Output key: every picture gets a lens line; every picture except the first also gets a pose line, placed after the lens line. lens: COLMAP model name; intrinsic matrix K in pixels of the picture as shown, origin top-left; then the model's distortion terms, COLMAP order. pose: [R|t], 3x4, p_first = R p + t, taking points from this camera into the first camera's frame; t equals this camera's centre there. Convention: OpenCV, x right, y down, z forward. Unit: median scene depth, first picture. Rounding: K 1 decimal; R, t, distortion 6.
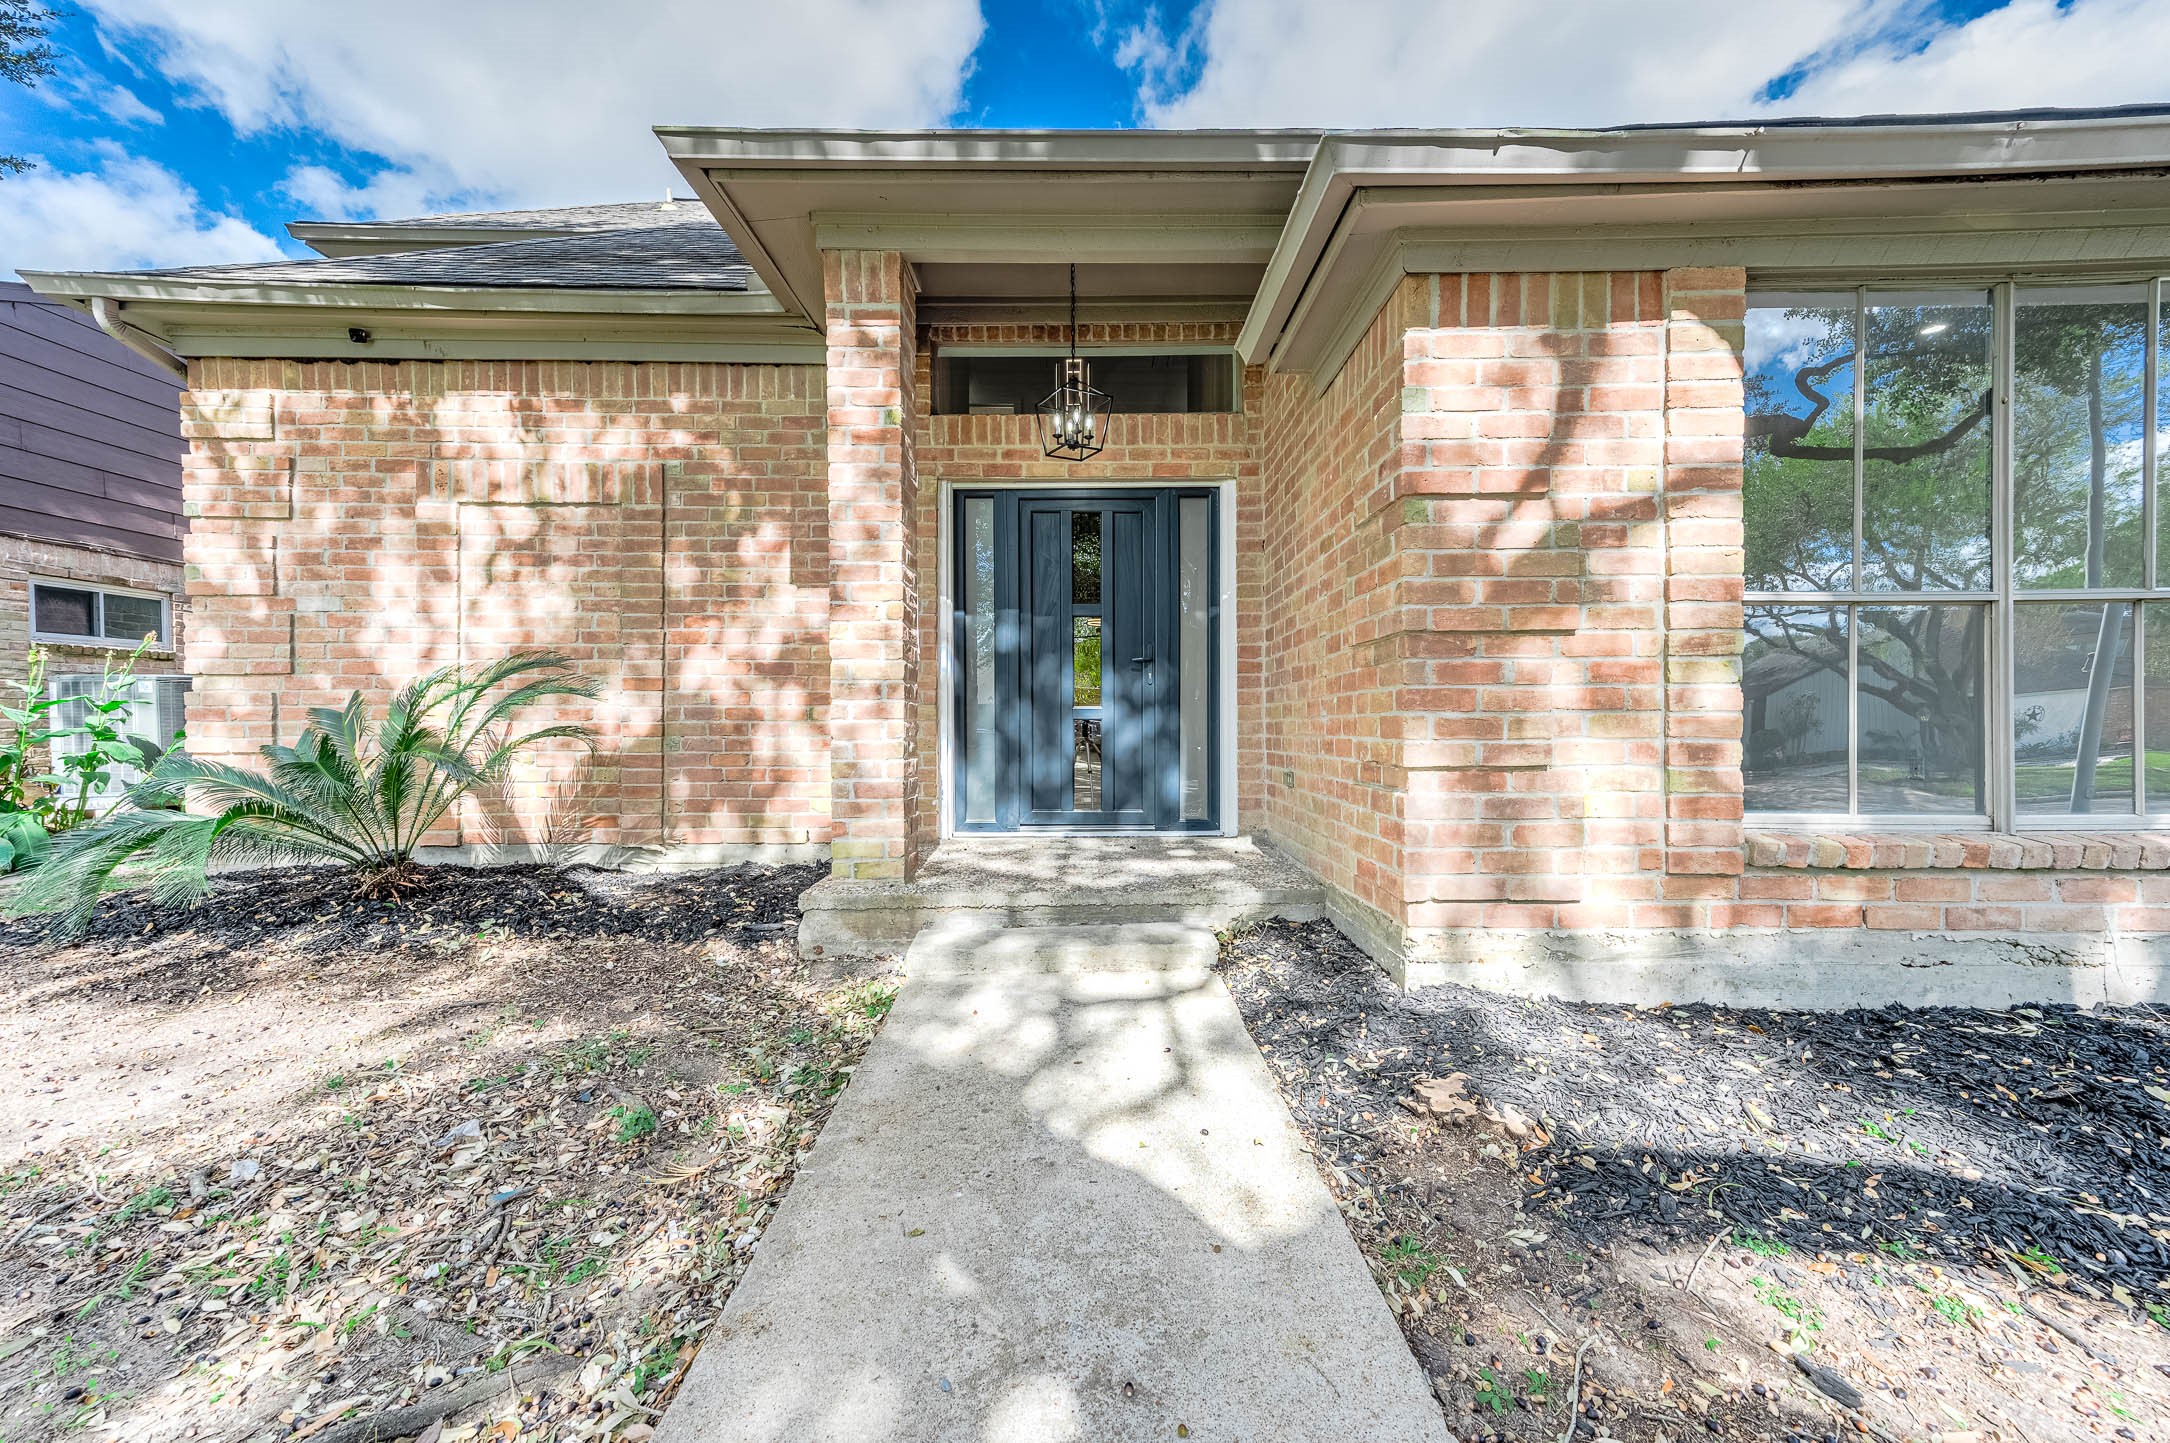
lens RADIAL K [[846.8, 0, 1099.5], [0, 846.8, 716.9], [0, 0, 1]] dist [0.021308, 0.000679]
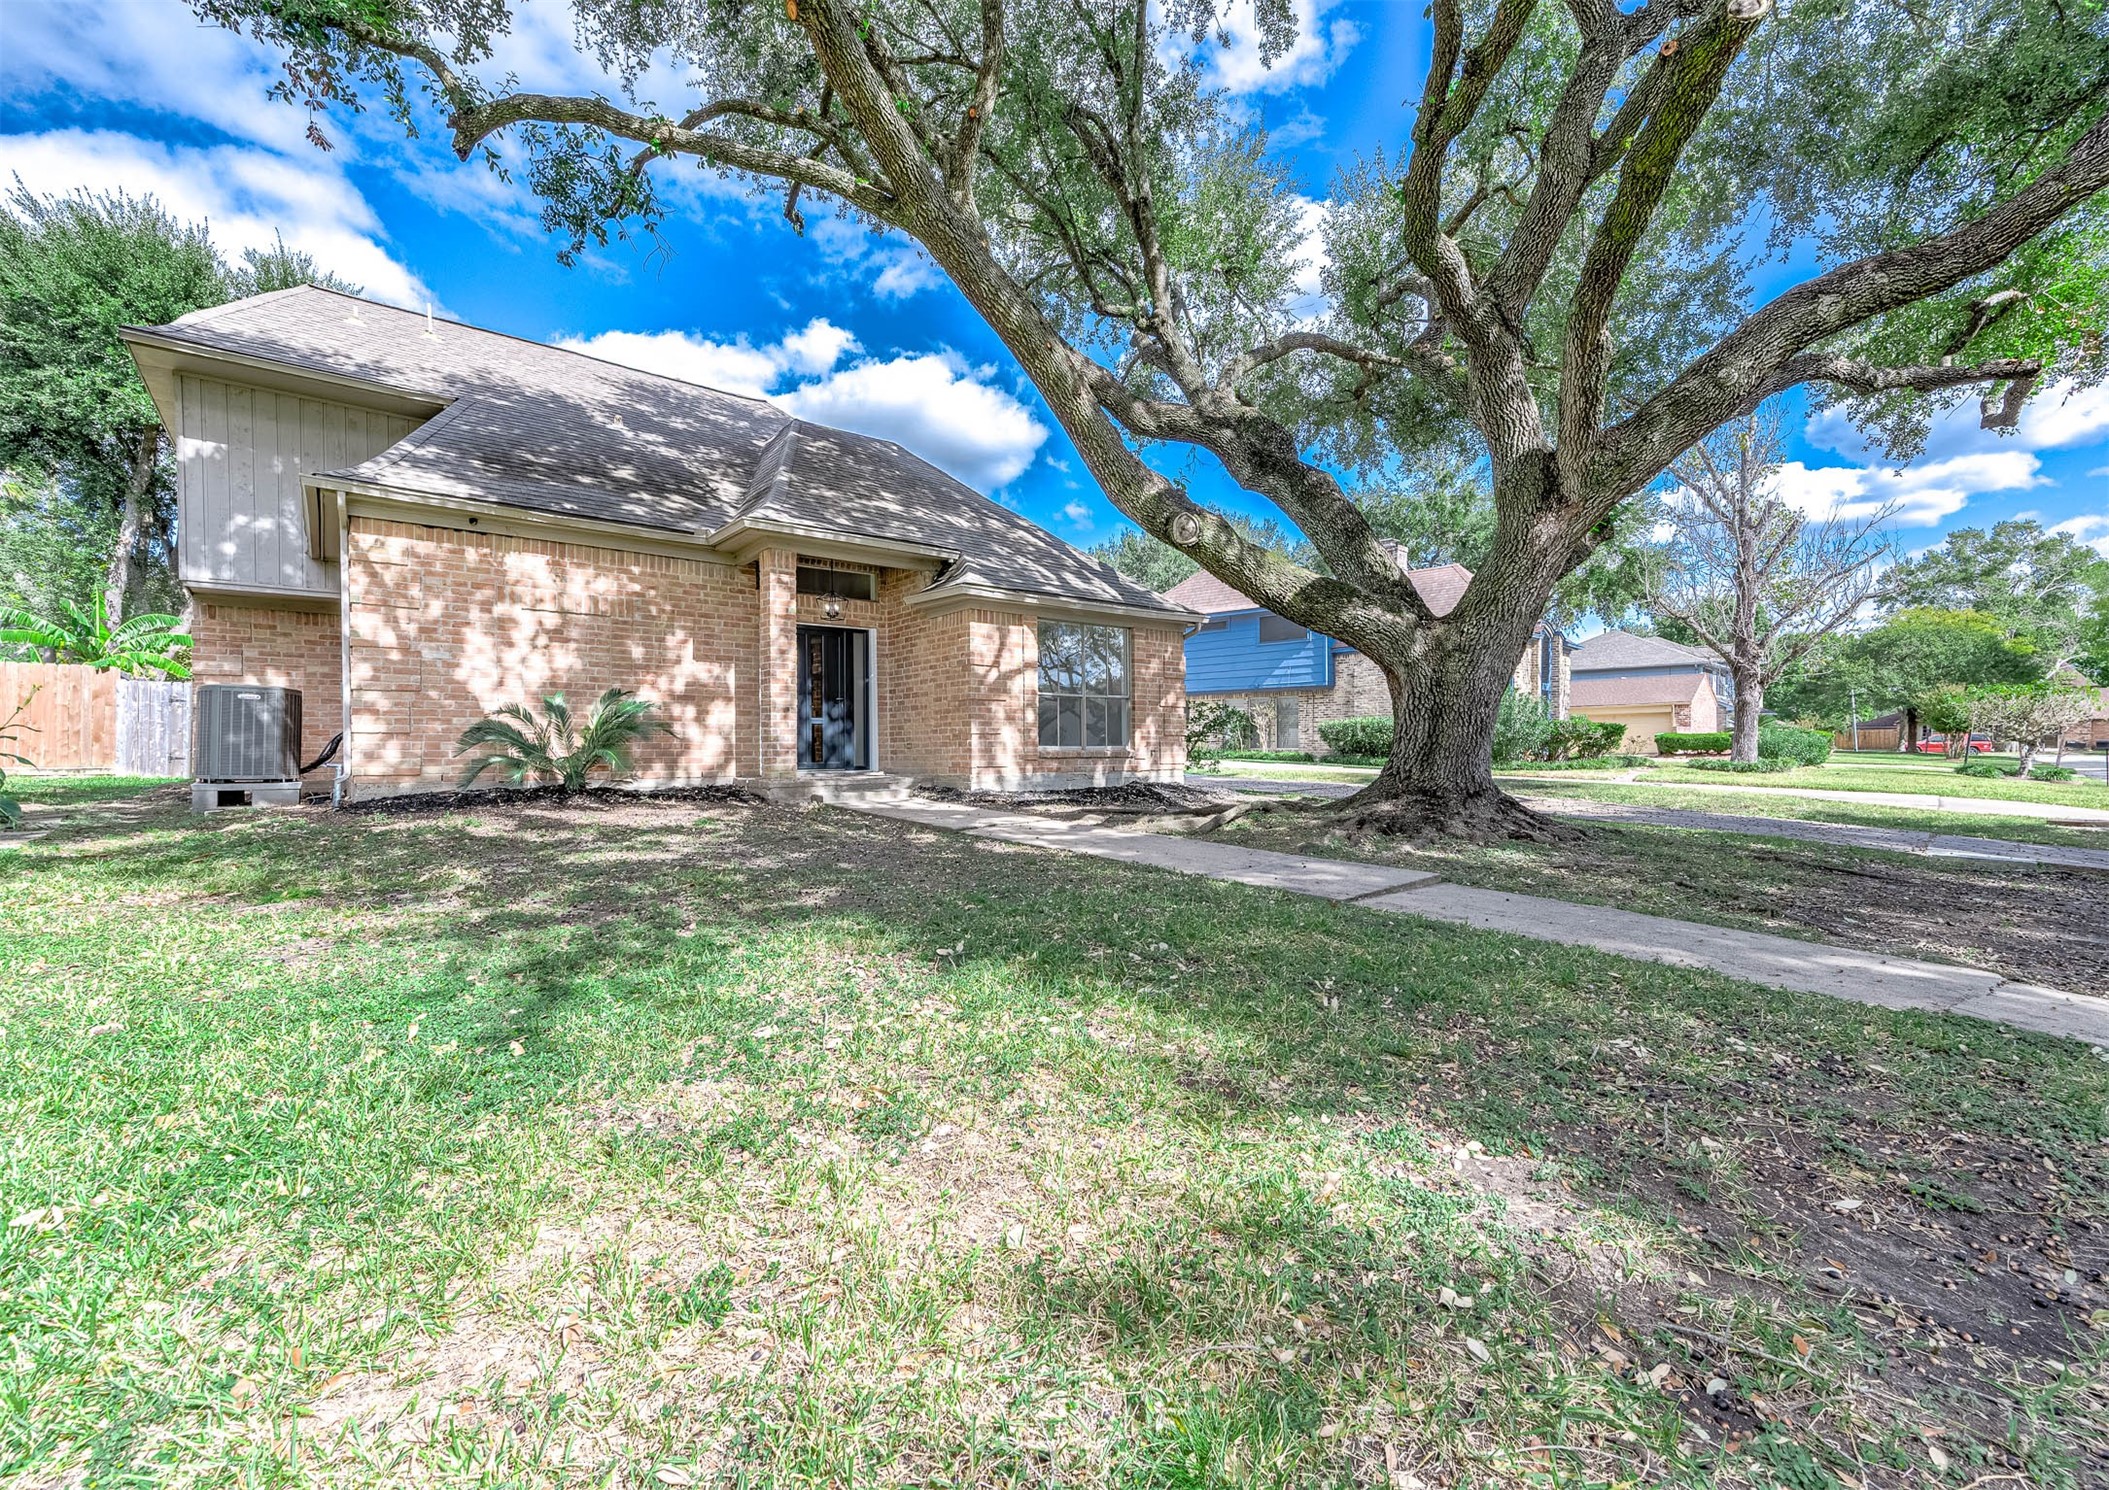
lens RADIAL K [[907.2, 0, 1061.7], [0, 907.2, 744.5], [0, 0, 1]] dist [0.000699, 0.000006]
pose [[0.784751, 0.006864, 0.619773, -1.059402], [-0.004059, 0.999974, -0.005935, 0.074646], [-0.619798, 0.002142, 0.784759, -1.427229]]
